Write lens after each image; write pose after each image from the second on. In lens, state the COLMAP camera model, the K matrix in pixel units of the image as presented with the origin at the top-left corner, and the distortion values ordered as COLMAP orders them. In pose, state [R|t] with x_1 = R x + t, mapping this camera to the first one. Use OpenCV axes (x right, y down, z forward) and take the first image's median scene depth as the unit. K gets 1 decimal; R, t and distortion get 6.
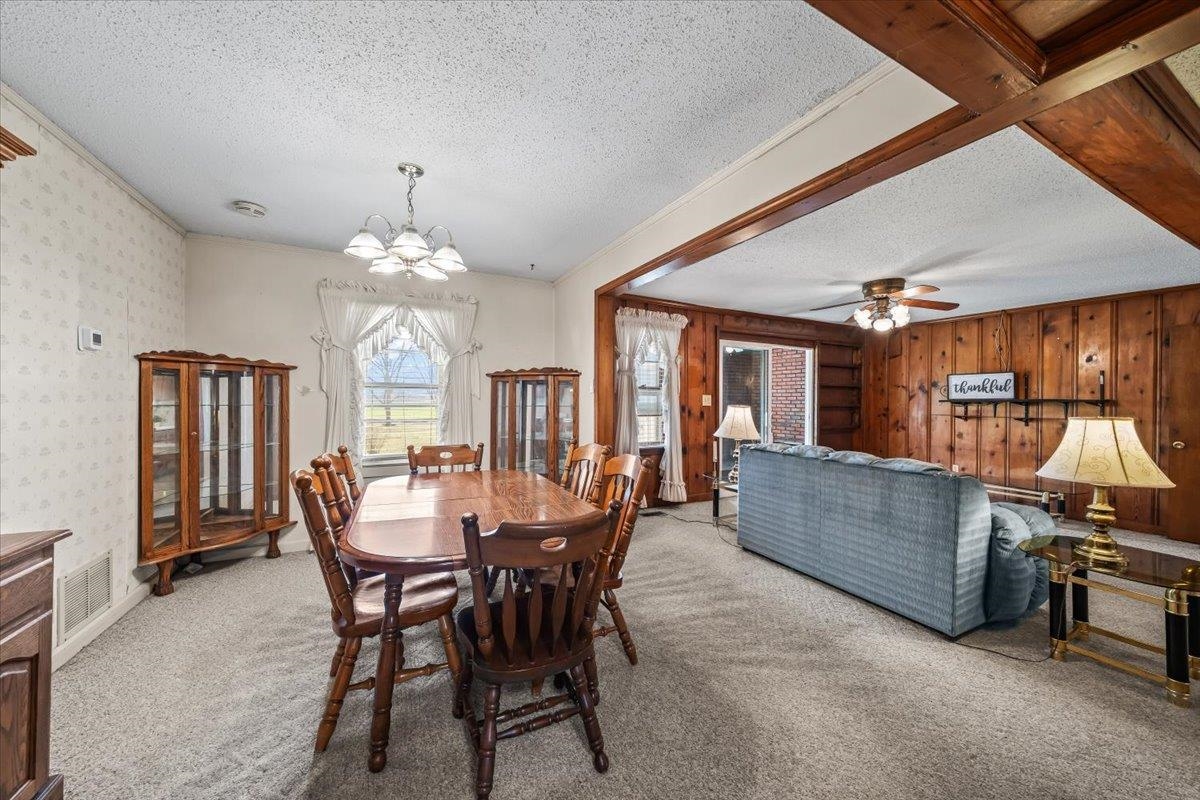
lens RADIAL K [[447.8, 0, 600.0], [0, 447.8, 400.0], [0, 0, 1]] dist [-0.000762, -0.000007]
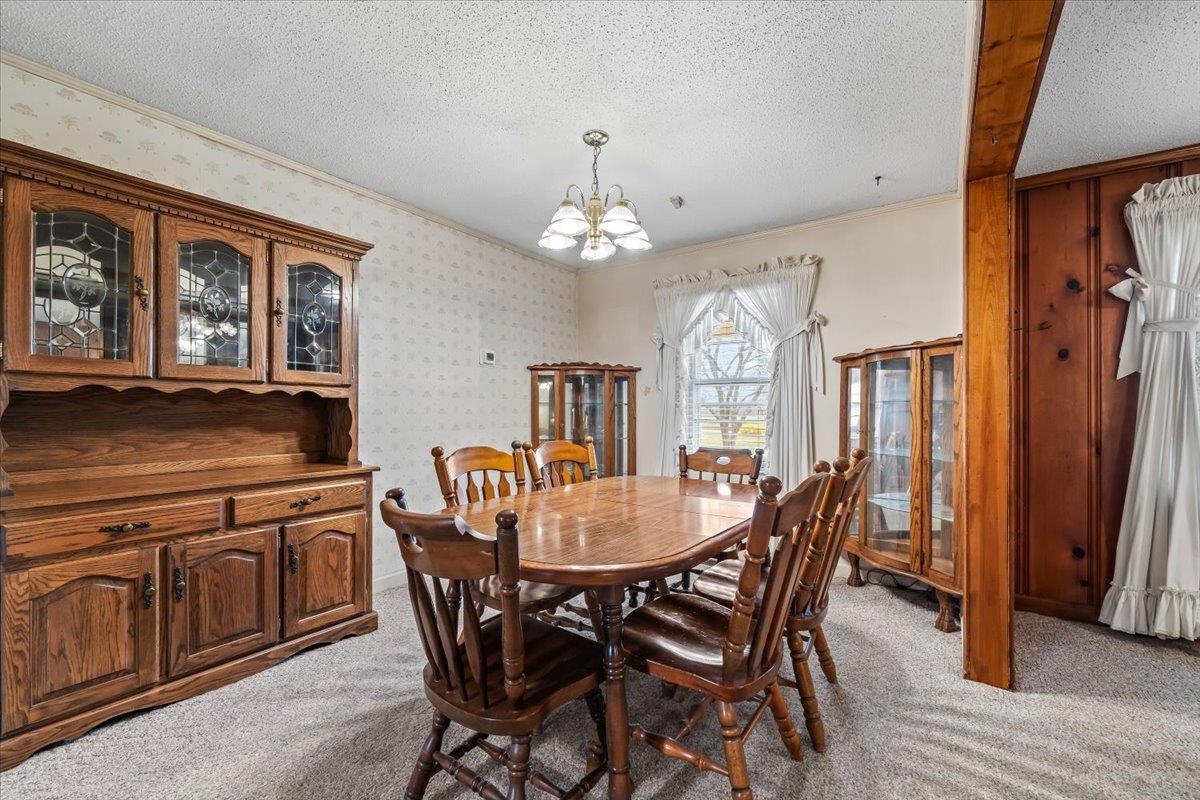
lens RADIAL K [[494.1, 0, 599.4], [0, 494.1, 414.4], [0, 0, 1]] dist [-0.000084, 0.000009]
pose [[0.441663, -0.003651, -0.897174, 0.339372], [-0.004121, 0.999973, -0.006098, 0.043165], [0.897172, 0.006390, 0.441636, 0.381495]]
